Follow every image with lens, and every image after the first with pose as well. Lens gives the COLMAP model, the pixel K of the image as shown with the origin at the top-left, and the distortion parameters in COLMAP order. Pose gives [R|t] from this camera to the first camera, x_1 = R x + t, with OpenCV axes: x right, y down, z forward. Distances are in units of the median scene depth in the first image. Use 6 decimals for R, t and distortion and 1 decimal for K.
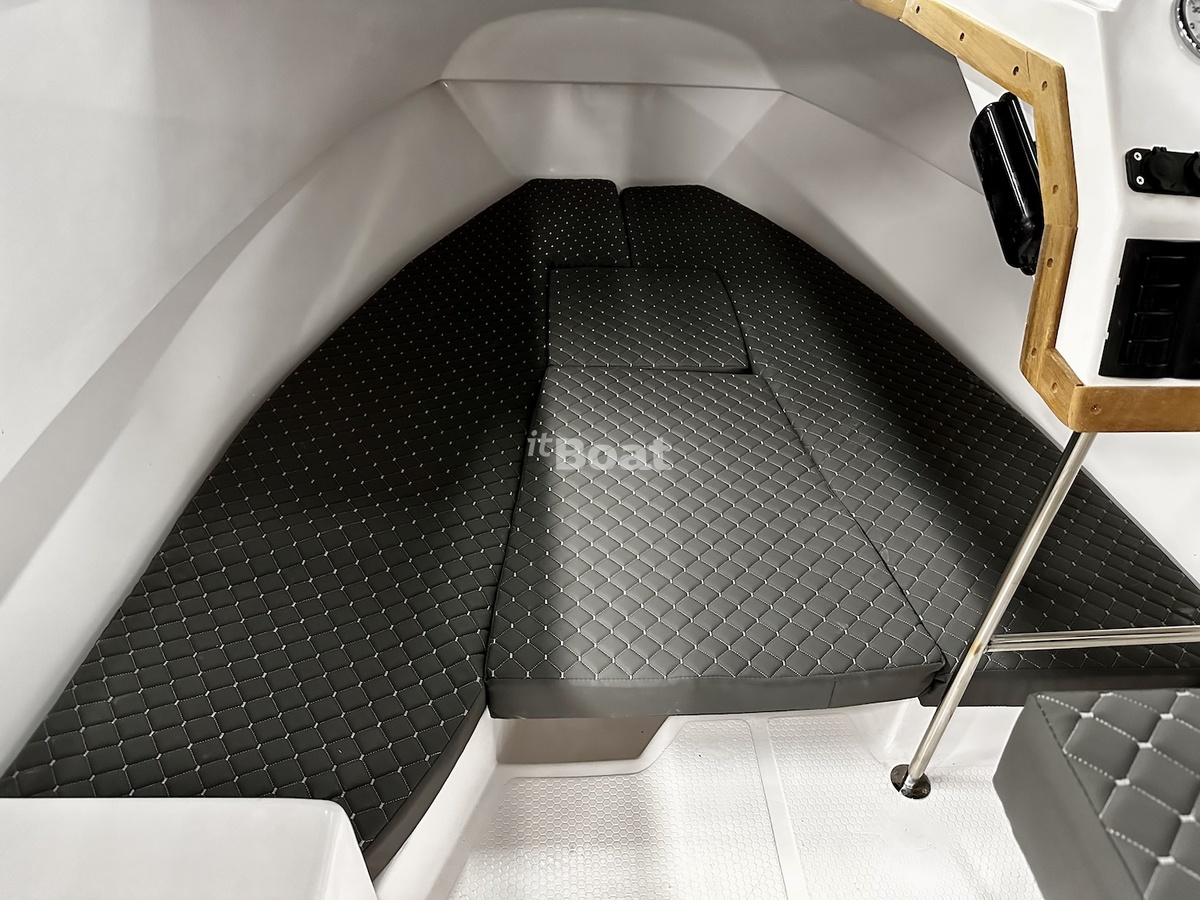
lens RADIAL K [[829.1, 0, 607.6], [0, 829.1, 440.3], [0, 0, 1]] dist [0.039080, -0.047626]
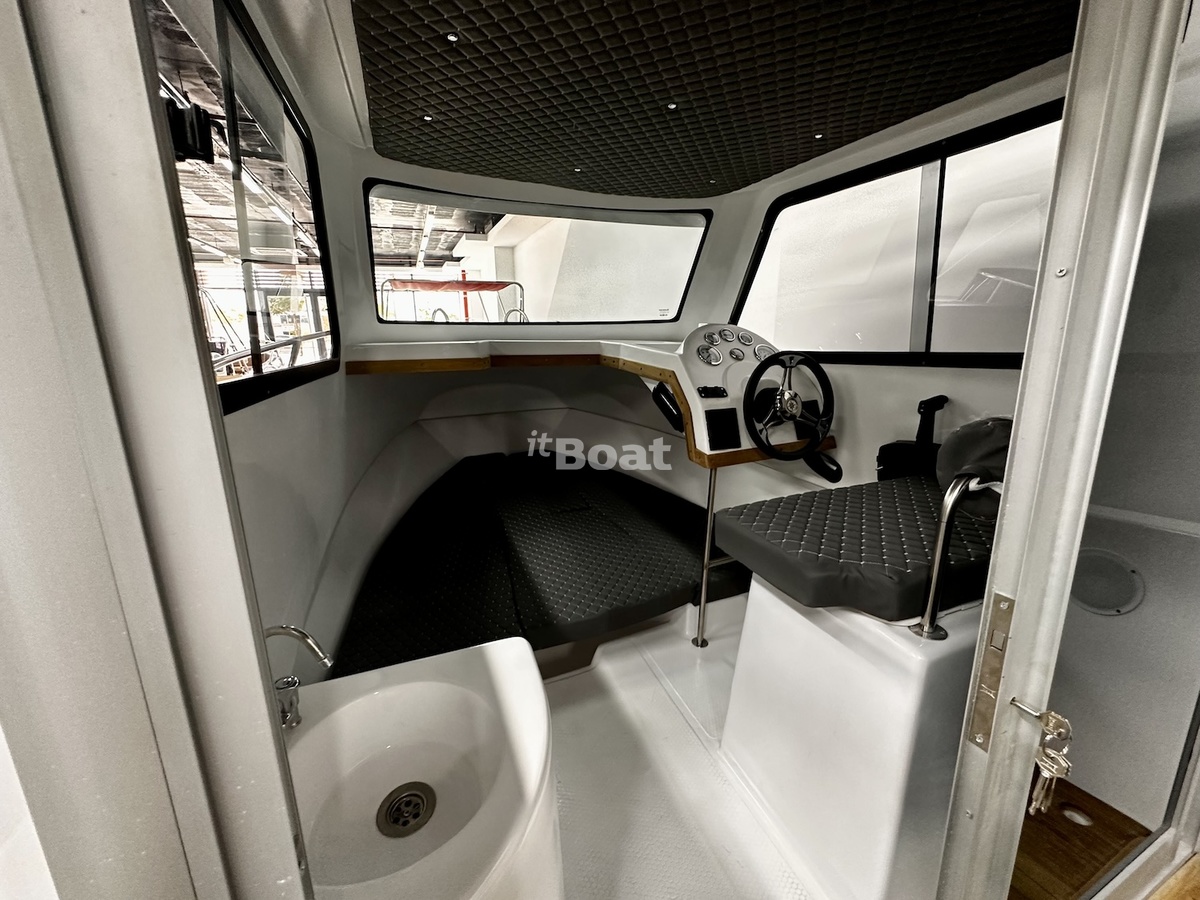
lens RADIAL K [[477.8, 0, 605.5], [0, 477.8, 454.7], [0, 0, 1]] dist [-0.006375, 0.001940]
pose [[0.940955, -0.144689, 0.306055, -0.189906], [0.239309, 0.923745, -0.299042, 0.204674], [-0.239448, 0.354627, 0.903828, -0.298771]]
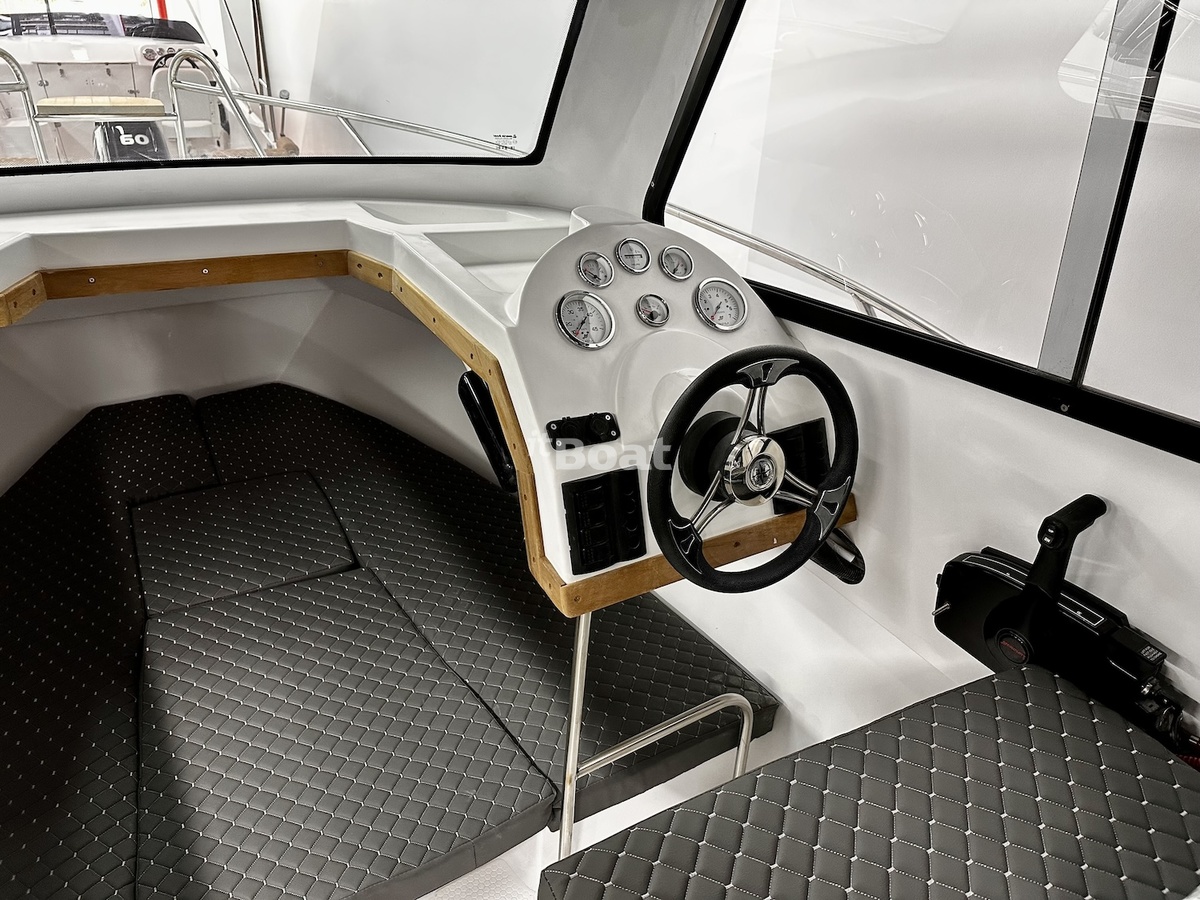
lens RADIAL K [[829.1, 0, 604.6], [0, 829.1, 445.7], [0, 0, 1]] dist [0.039080, -0.047626]
pose [[0.890775, -0.220868, 0.397161, 0.070743], [0.261182, 0.964010, -0.049691, -0.107097], [-0.371892, 0.147994, 0.916403, -0.163826]]
